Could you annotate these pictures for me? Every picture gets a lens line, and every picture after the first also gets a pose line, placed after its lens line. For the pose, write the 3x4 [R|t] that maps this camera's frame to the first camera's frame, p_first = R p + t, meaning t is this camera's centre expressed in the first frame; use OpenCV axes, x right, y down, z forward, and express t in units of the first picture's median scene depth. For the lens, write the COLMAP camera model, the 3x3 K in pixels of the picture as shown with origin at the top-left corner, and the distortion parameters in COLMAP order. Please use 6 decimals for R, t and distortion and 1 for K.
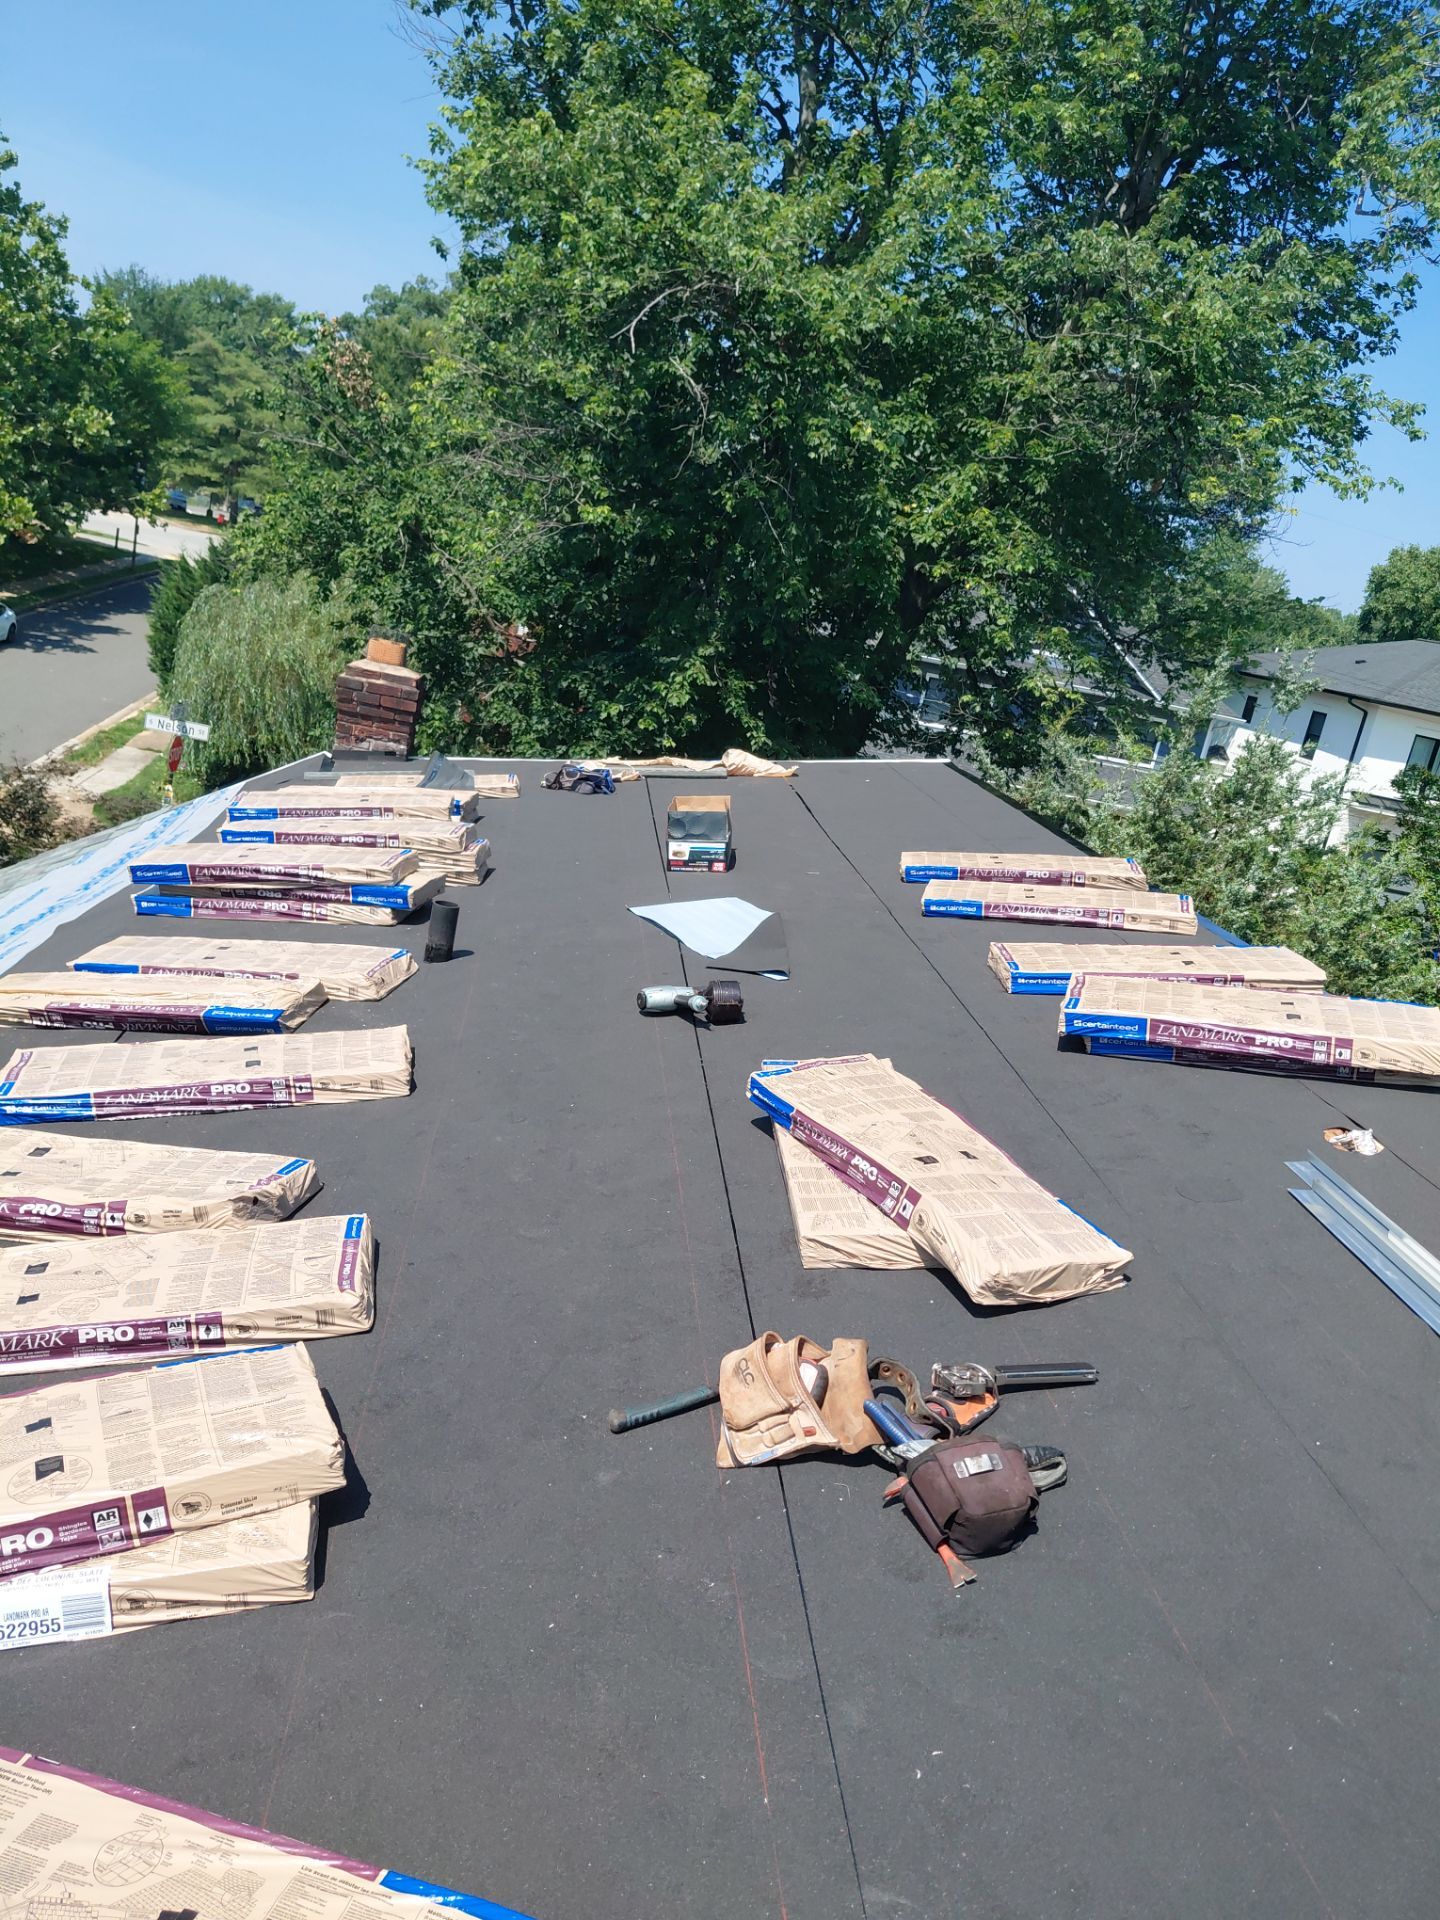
lens RADIAL K [[1641.3, 0, 730.7], [0, 1641.3, 924.2], [0, 0, 1]] dist [0.097836, -0.237437]
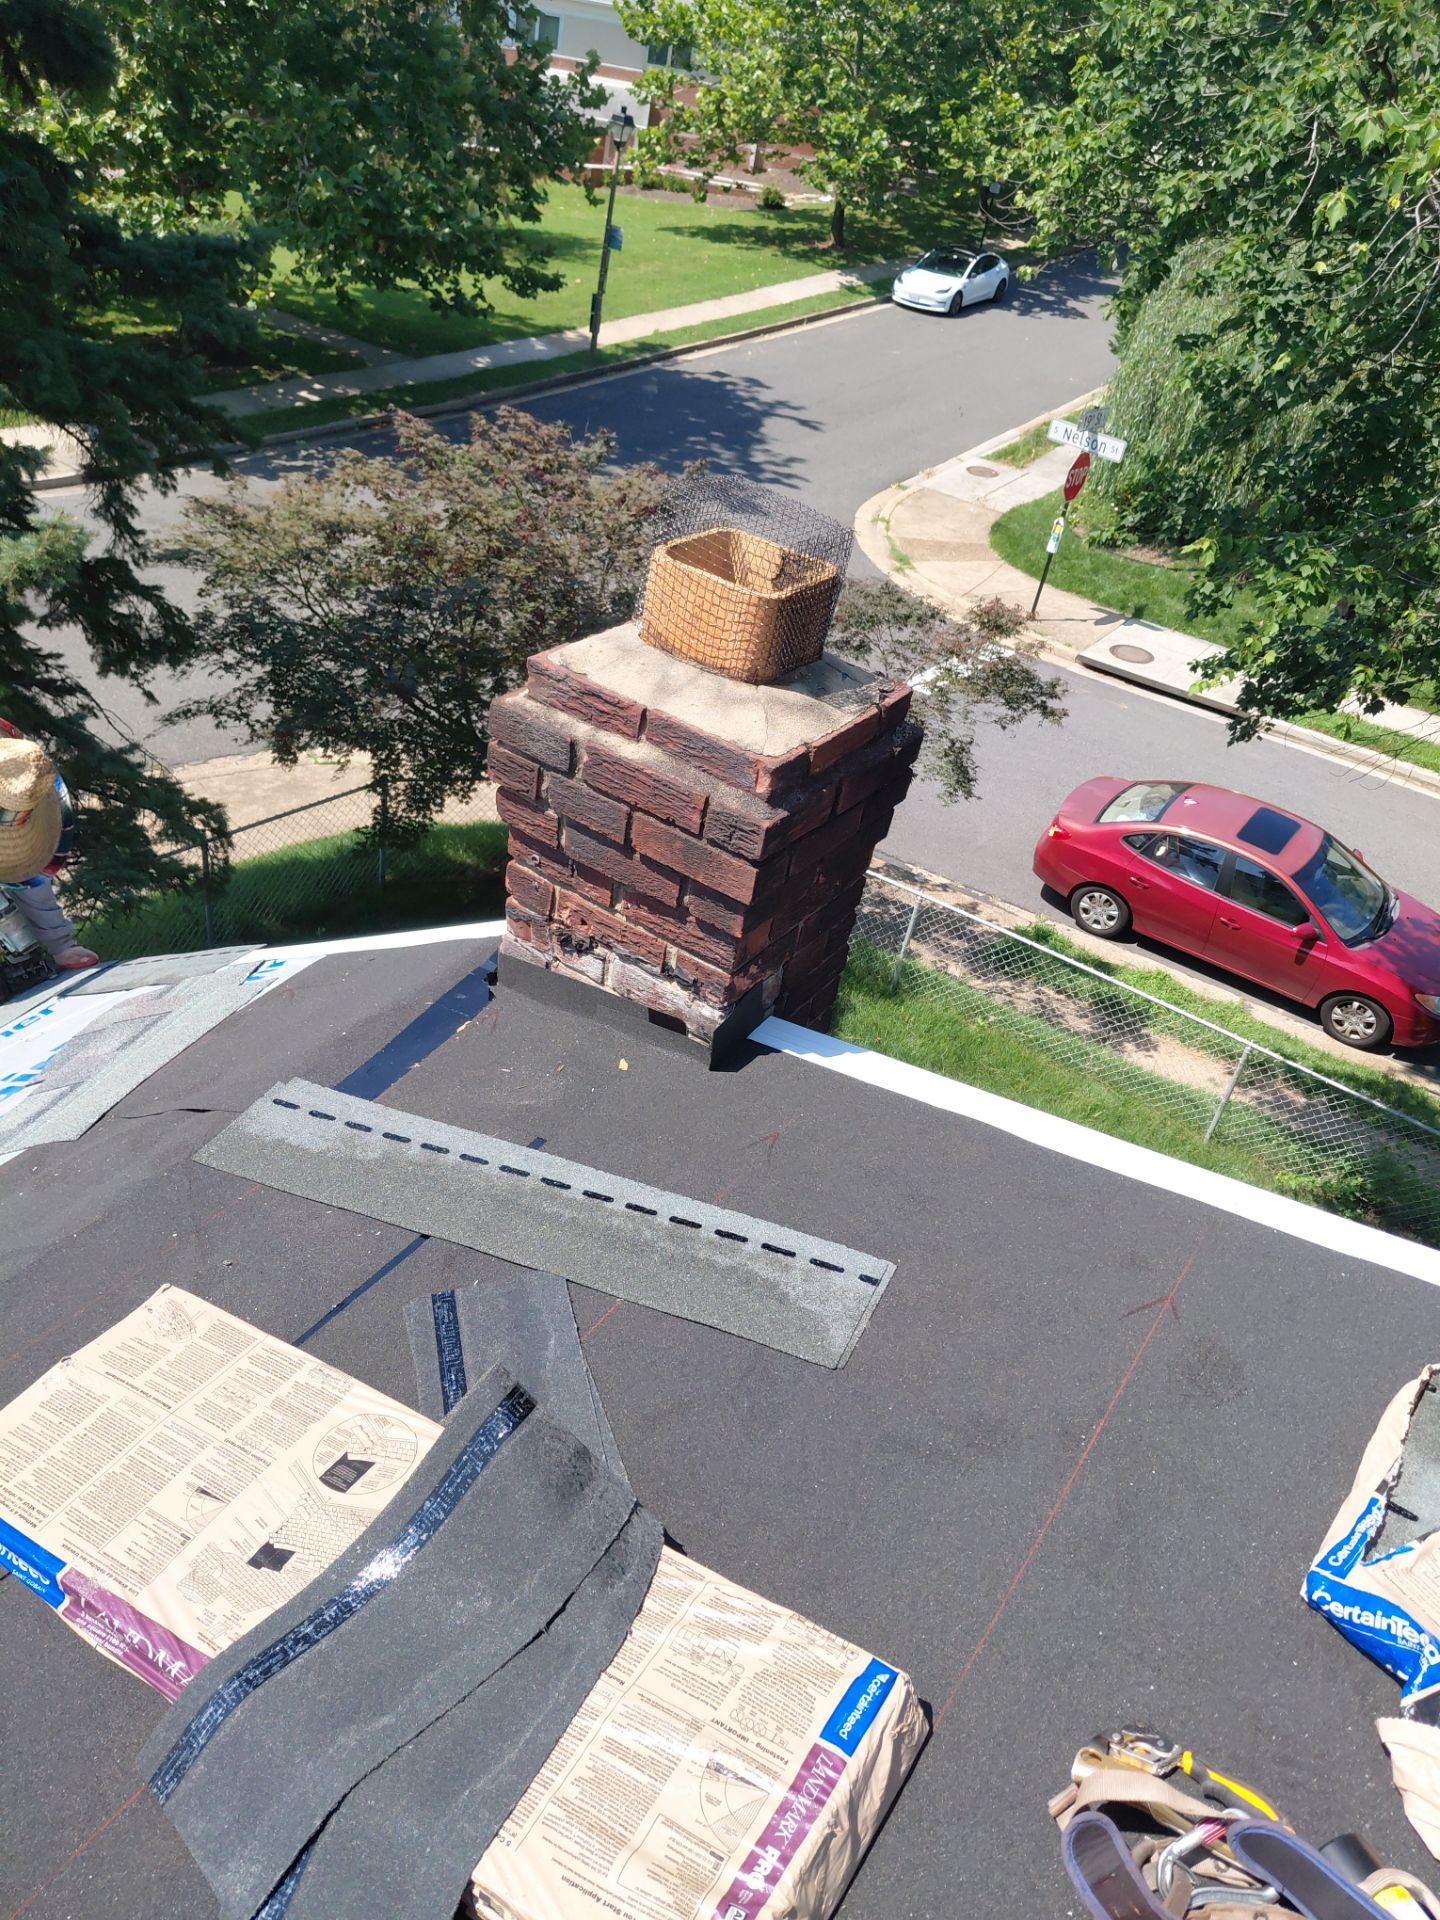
lens RADIAL K [[1456.1, 0, 741.7], [0, 1456.1, 969.0], [0, 0, 1]] dist [0.017049, -0.059776]
pose [[0.796464, 0.288598, -0.531371, -0.082224], [-0.138055, 0.942334, 0.304871, -0.182655], [0.588715, -0.169460, 0.790378, 0.840856]]
